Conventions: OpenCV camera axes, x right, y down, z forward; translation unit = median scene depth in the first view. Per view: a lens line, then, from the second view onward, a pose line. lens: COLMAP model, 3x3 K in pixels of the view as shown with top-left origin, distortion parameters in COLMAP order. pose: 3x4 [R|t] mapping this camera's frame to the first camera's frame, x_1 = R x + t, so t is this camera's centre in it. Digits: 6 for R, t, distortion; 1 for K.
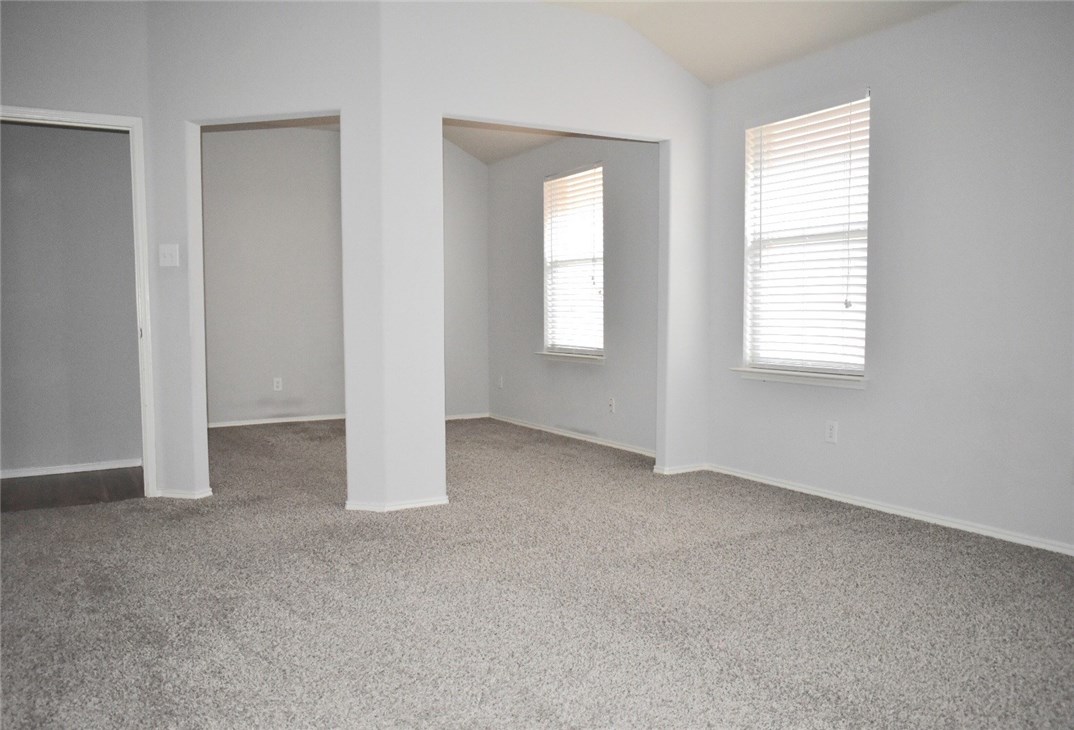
lens RADIAL K [[861.3, 0, 537.0], [0, 861.3, 365.0], [0, 0, 1]] dist [0.048740, -0.001154]
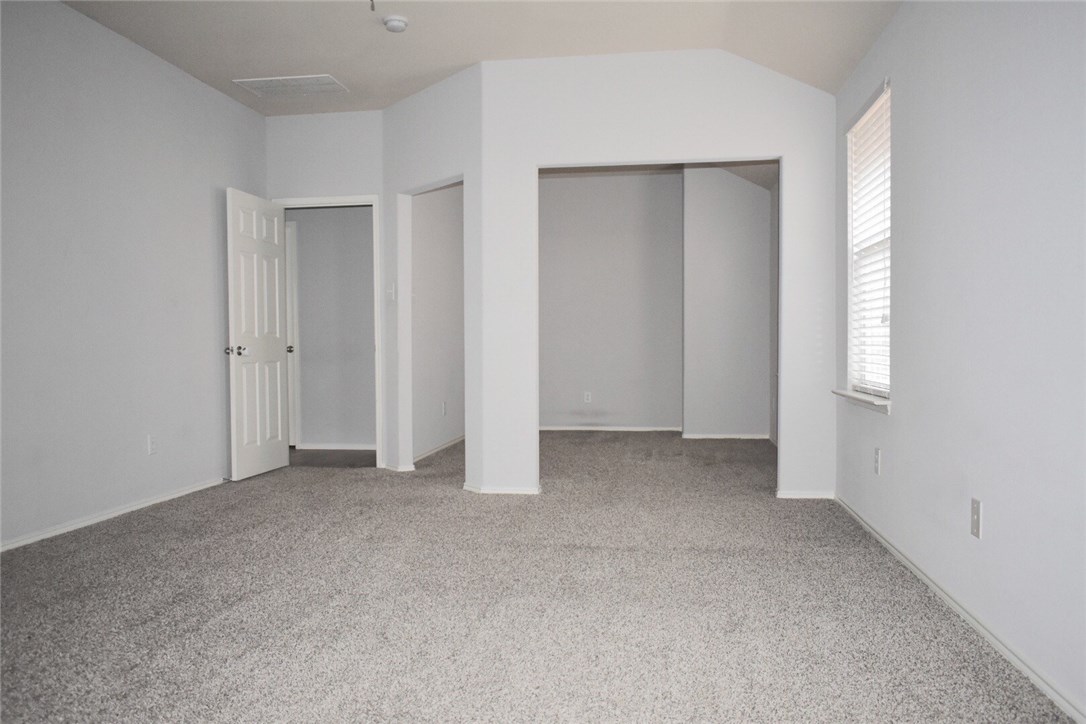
lens RADIAL K [[849.9, 0, 543.0], [0, 849.9, 362.0], [0, 0, 1]] dist [-0.001162, 0.004802]
pose [[0.808769, 0.014516, -0.587947, 0.549159], [-0.036327, 0.999020, -0.025305, 0.009900], [0.587003, 0.041824, 0.808504, 0.062261]]
